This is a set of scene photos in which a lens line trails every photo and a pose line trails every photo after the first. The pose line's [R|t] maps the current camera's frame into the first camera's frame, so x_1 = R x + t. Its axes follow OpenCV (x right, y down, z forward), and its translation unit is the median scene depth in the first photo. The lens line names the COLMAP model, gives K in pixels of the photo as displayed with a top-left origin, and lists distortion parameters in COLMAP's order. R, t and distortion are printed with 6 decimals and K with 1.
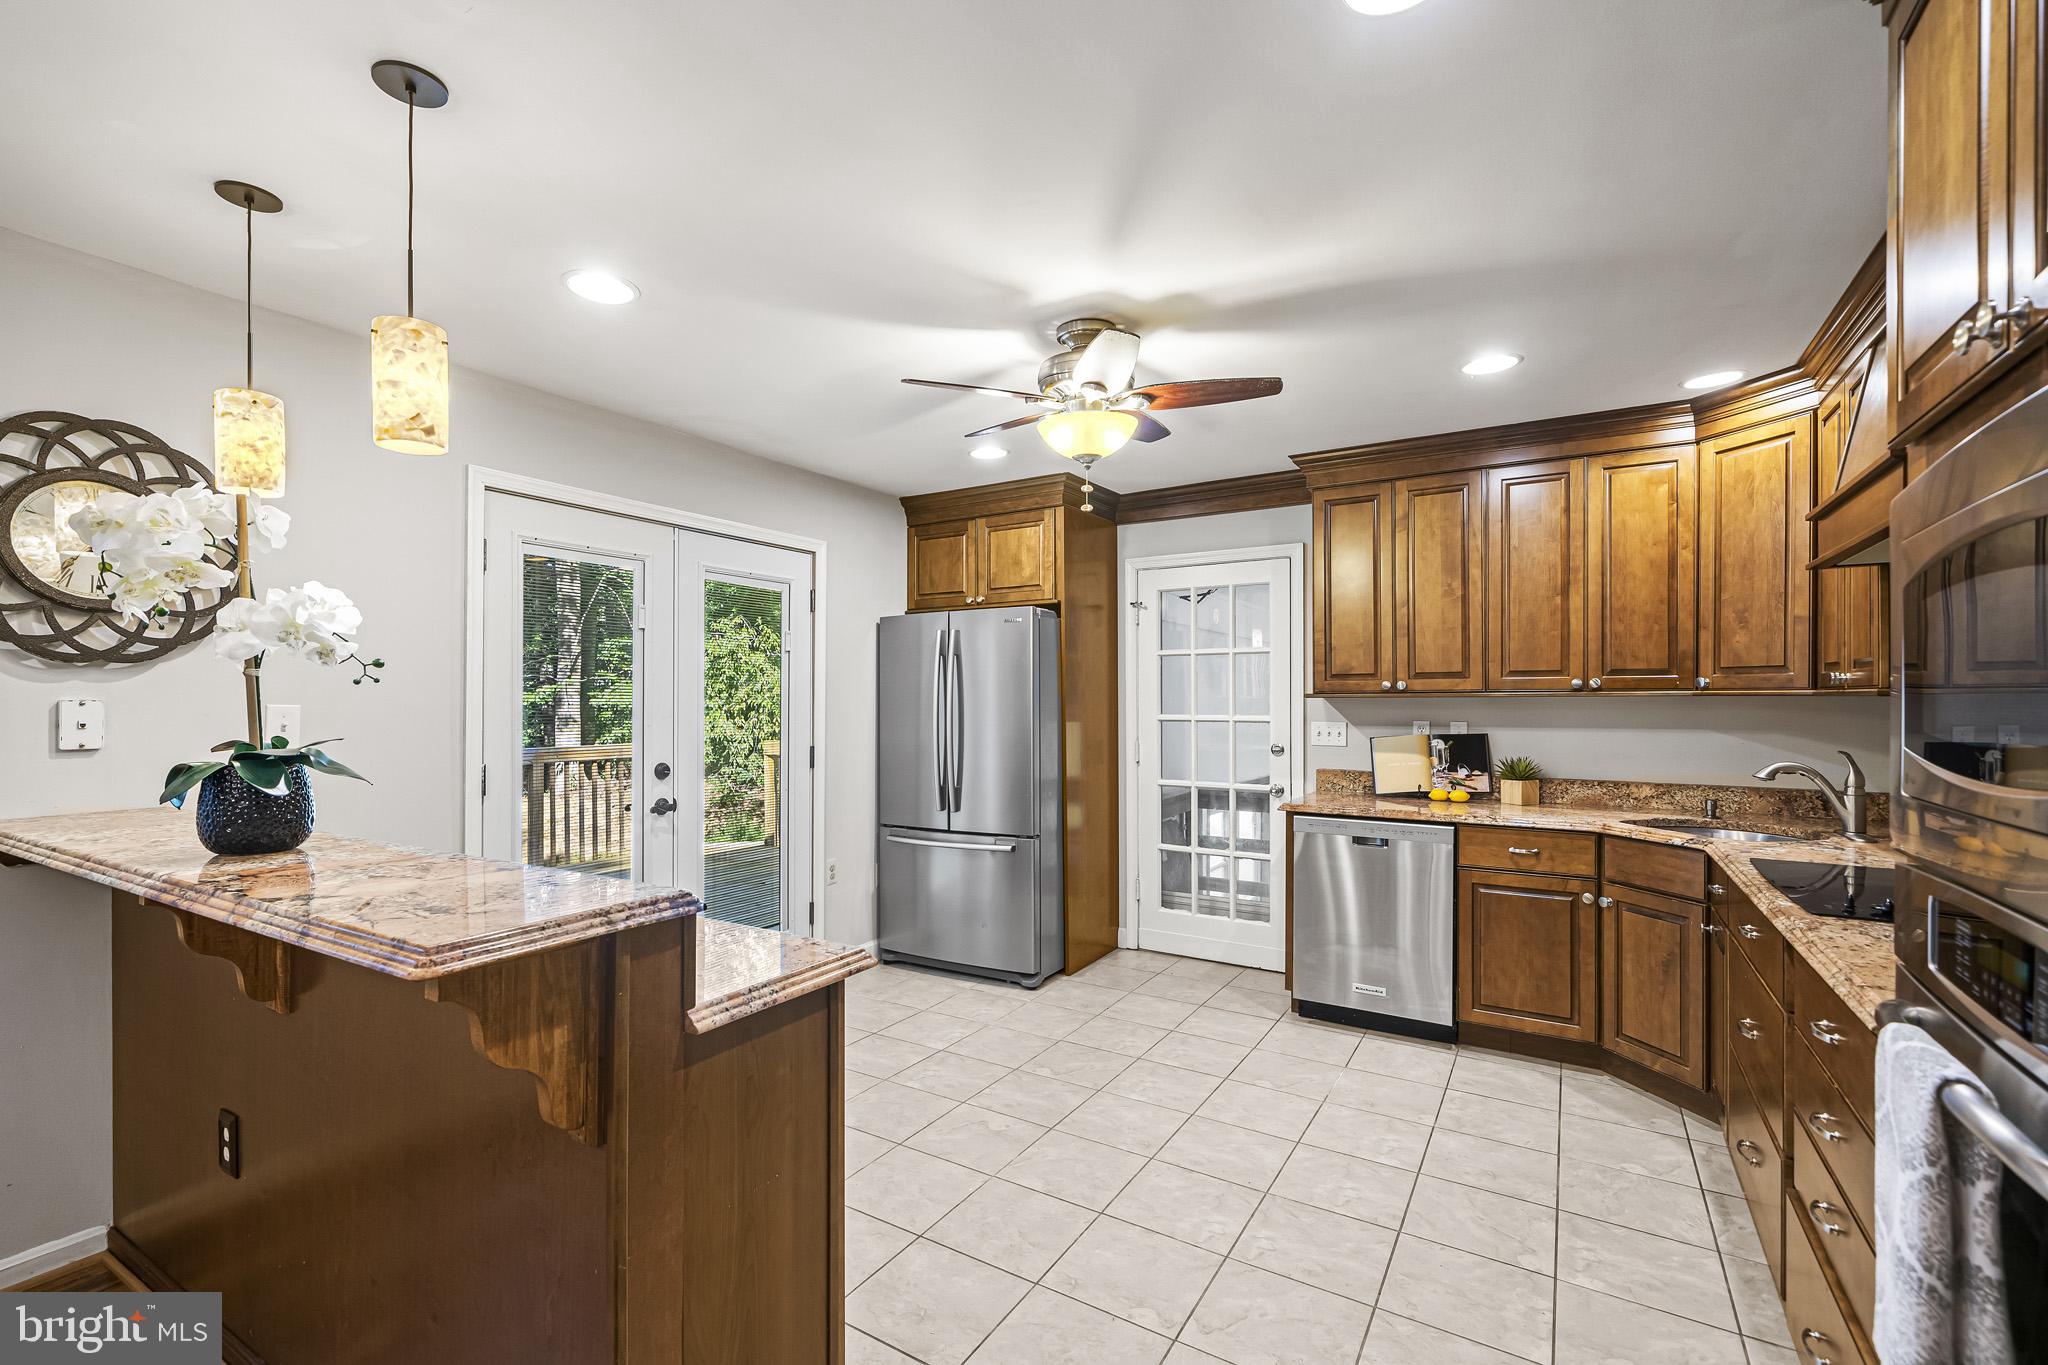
lens RADIAL K [[895.3, 0, 1003.5], [0, 895.3, 697.9], [0, 0, 1]] dist [-0.000166, -0.000217]
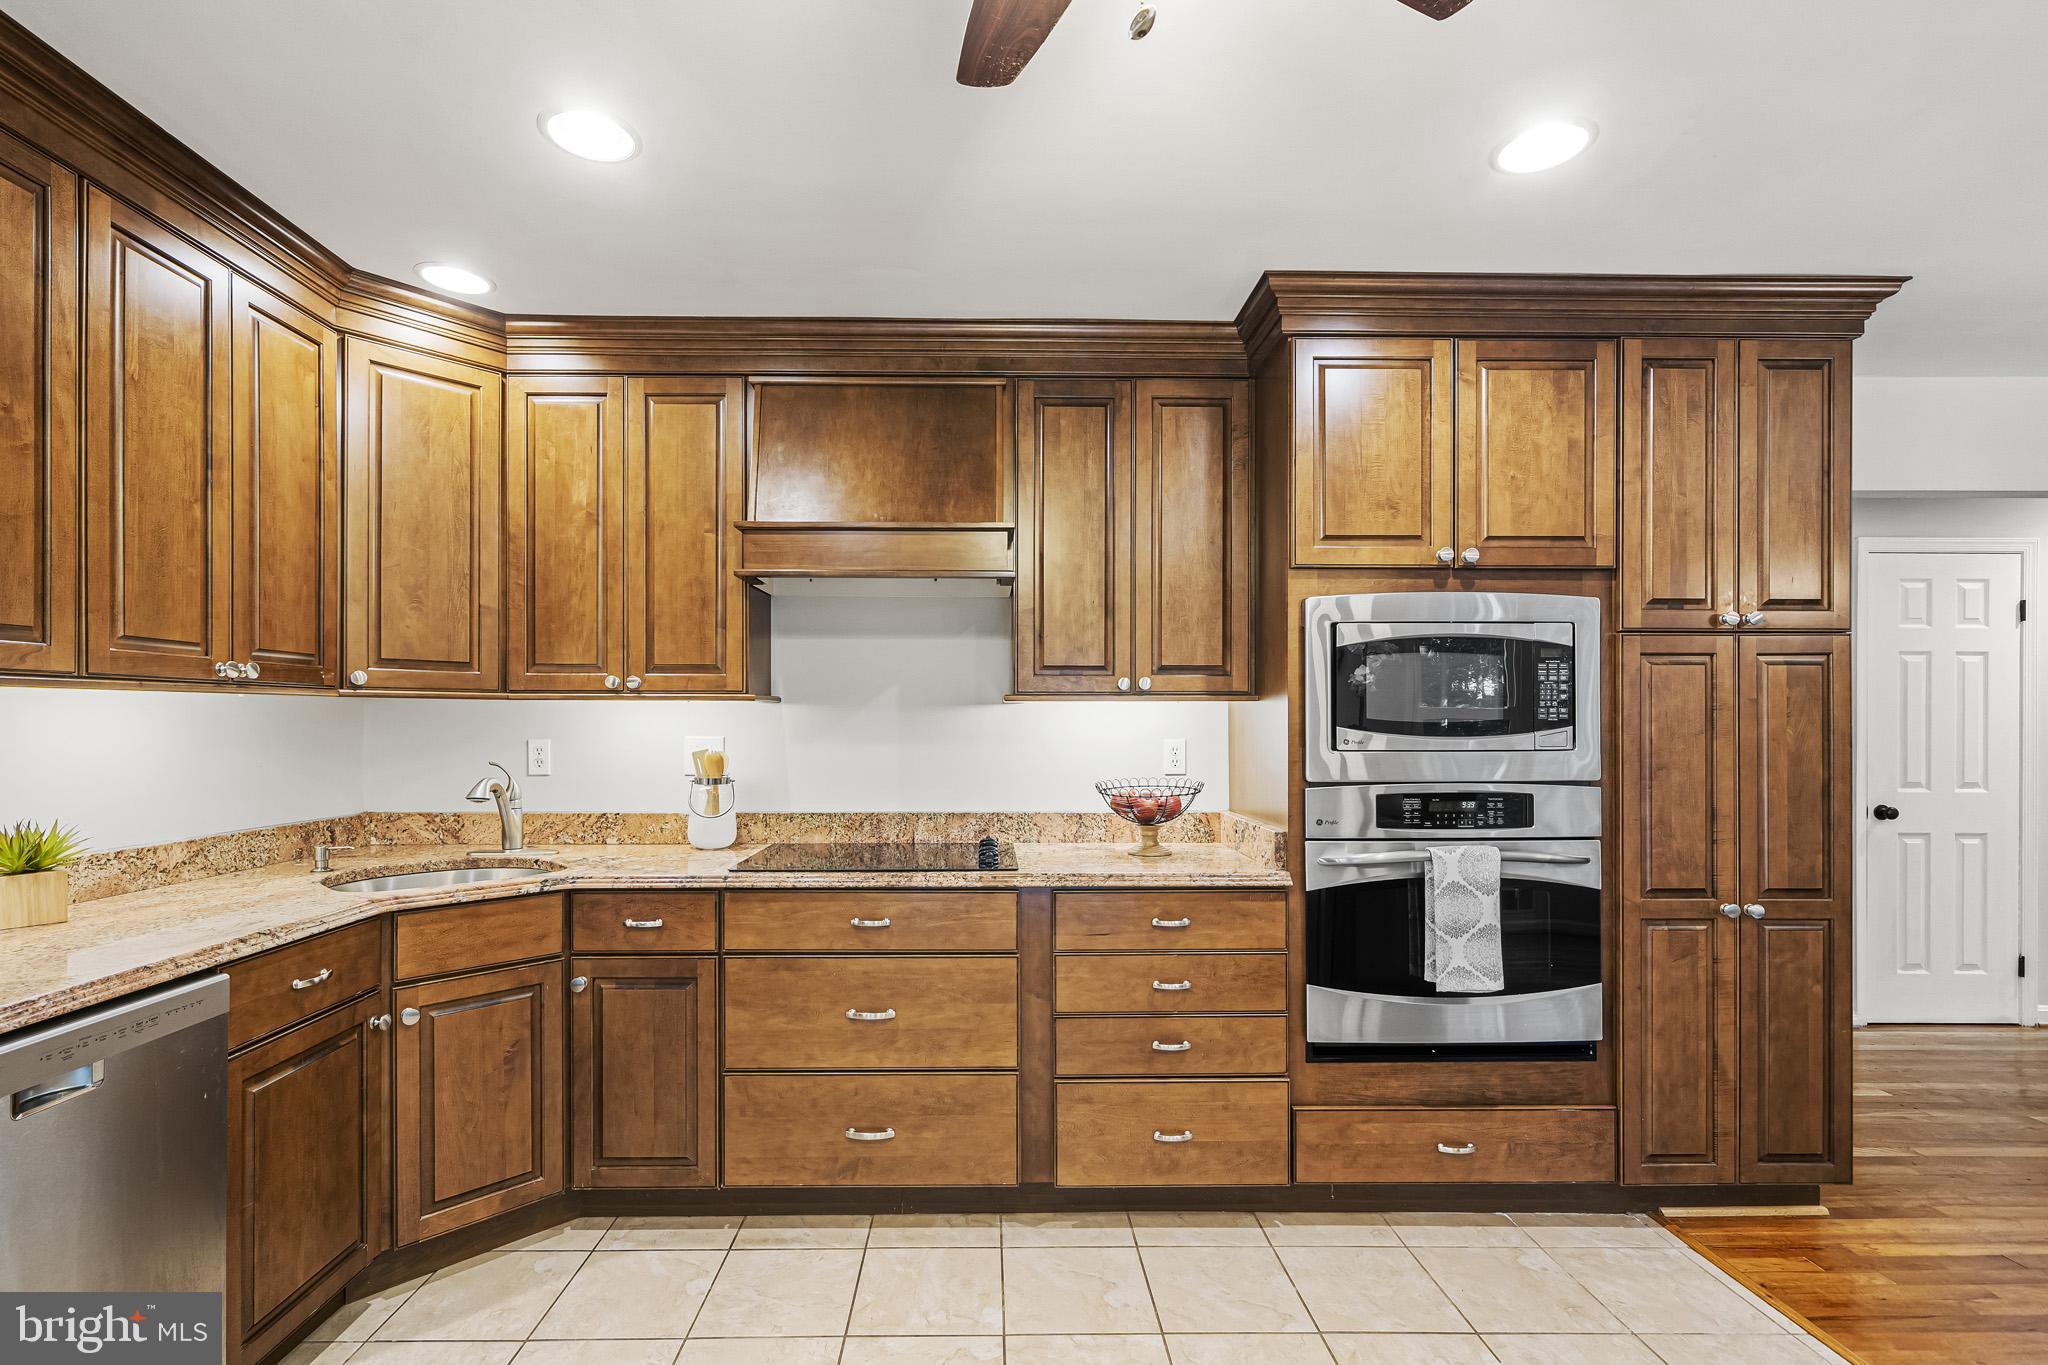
lens RADIAL K [[938.7, 0, 997.4], [0, 938.7, 720.7], [0, 0, 1]] dist [0.000611, 0.000159]
pose [[-0.545622, 0.000030, 0.838031, -0.101818], [-0.000564, 1.000000, -0.000404, 0.014656], [-0.838031, -0.000693, -0.545622, 0.868441]]
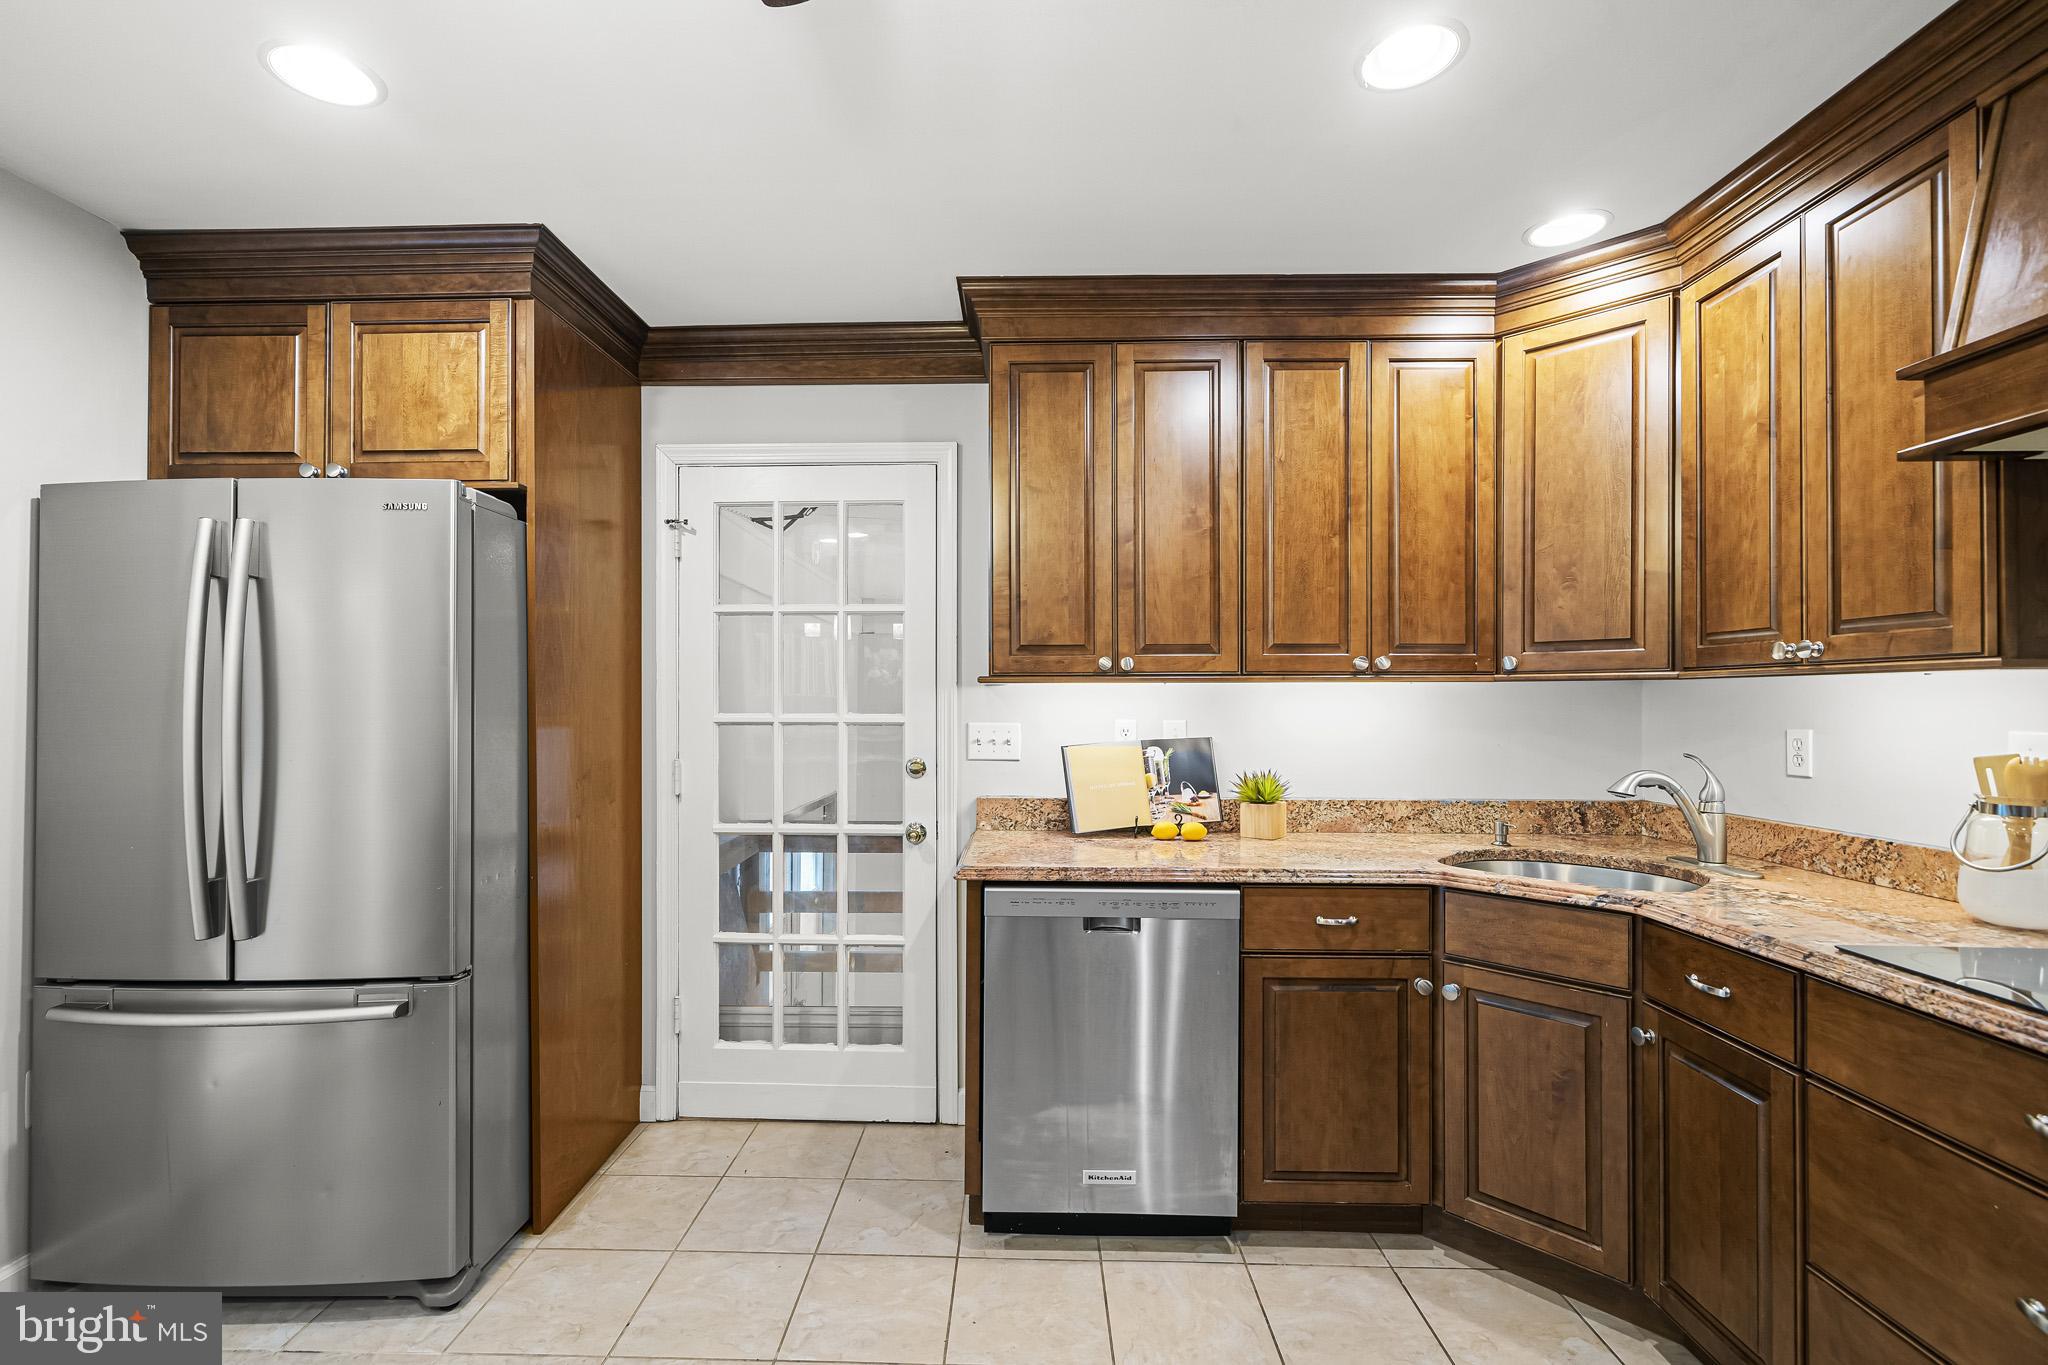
lens RADIAL K [[895.3, 0, 1003.5], [0, 895.3, 697.9], [0, 0, 1]] dist [-0.000166, -0.000217]
pose [[0.859759, 0.004666, 0.510679, 0.045468], [-0.002135, 0.999982, -0.005543, 0.014321], [-0.510696, 0.003675, 0.859753, 0.515424]]
